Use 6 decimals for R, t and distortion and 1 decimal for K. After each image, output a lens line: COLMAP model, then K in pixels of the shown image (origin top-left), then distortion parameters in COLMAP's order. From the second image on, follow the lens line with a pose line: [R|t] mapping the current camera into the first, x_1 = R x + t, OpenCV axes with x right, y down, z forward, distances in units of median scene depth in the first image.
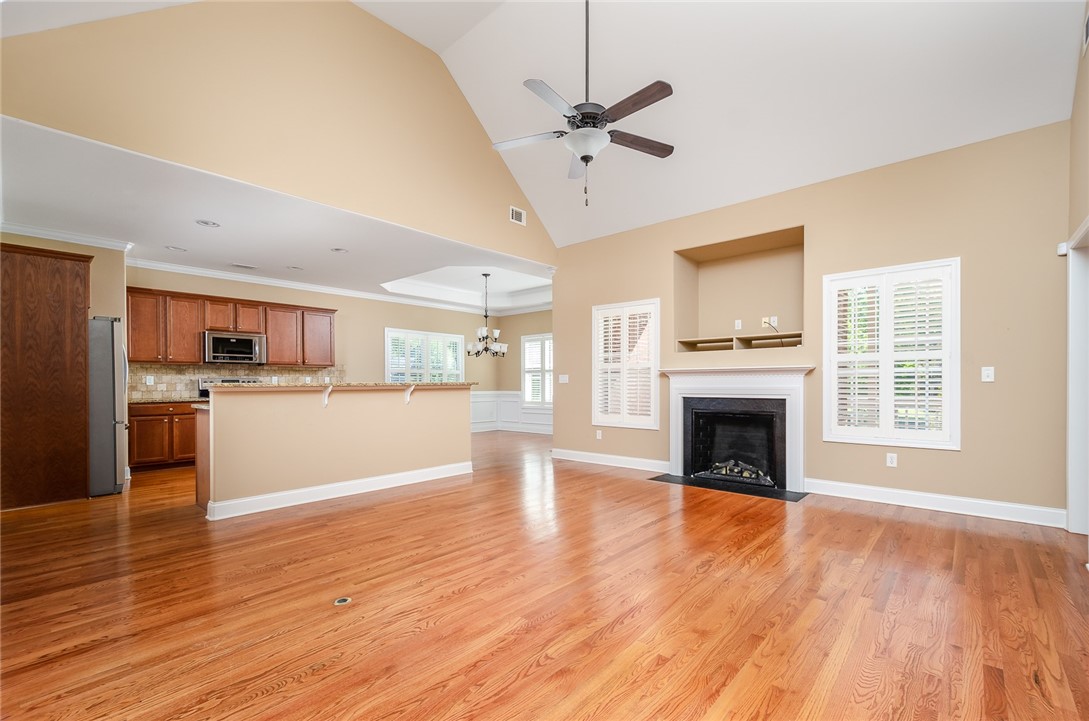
lens RADIAL K [[471.8, 0, 538.7], [0, 471.8, 387.6], [0, 0, 1]] dist [0.011634, 0.000211]
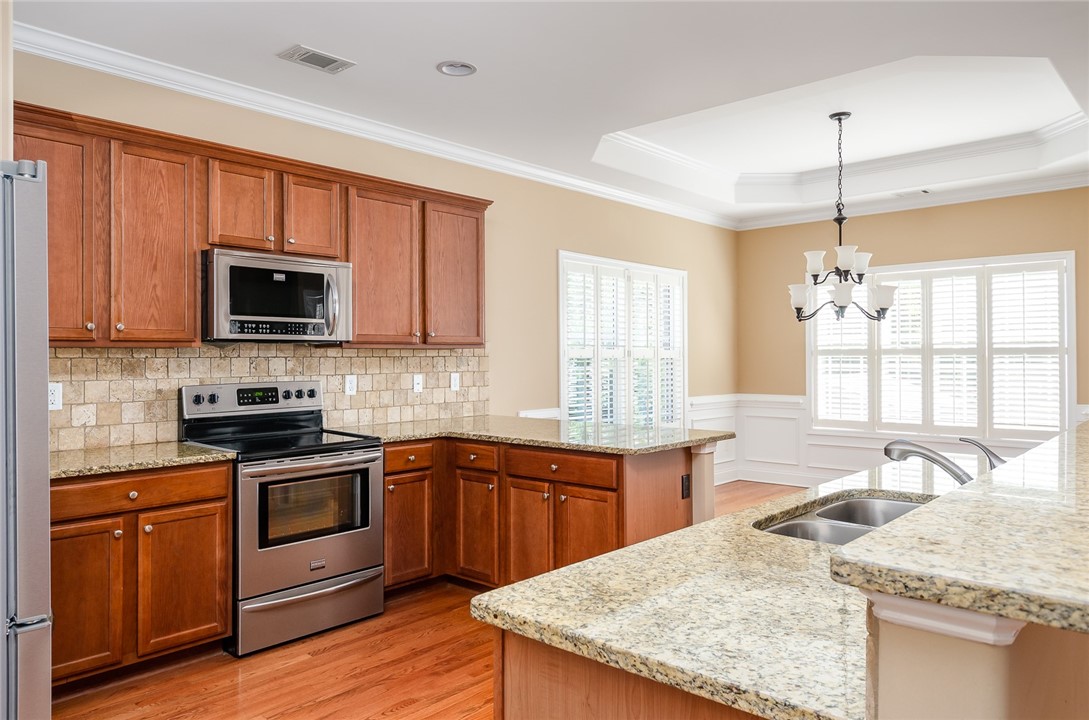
lens RADIAL K [[747.9, 0, 543.5], [0, 747.9, 350.1], [0, 0, 1]] dist [0.009988, 0.003851]
pose [[0.999945, -0.004088, -0.009678, -0.454467], [0.003861, 0.999719, -0.023395, -0.032633], [0.009771, 0.023356, 0.999679, 0.463416]]
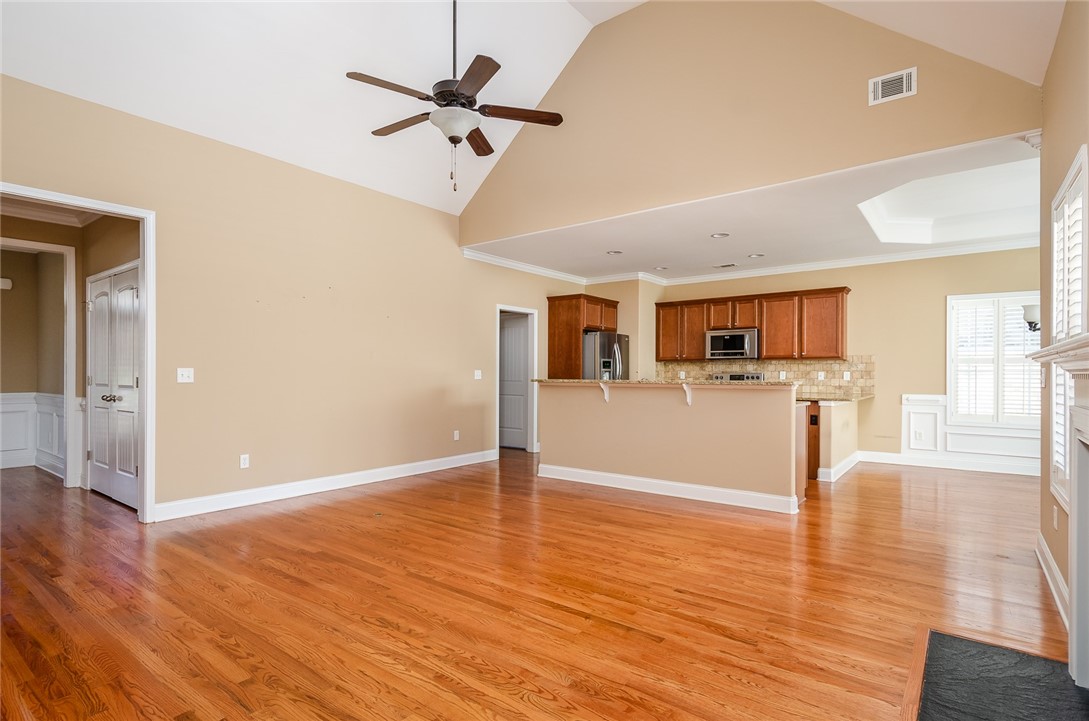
lens RADIAL K [[550.1, 0, 543.0], [0, 550.1, 371.0], [0, 0, 1]] dist [0.010507, -0.000594]
pose [[0.077932, -0.000224, -0.996959, 0.549337], [-0.014628, 0.999892, -0.001368, -0.017592], [0.996851, 0.014691, 0.077921, 0.510113]]
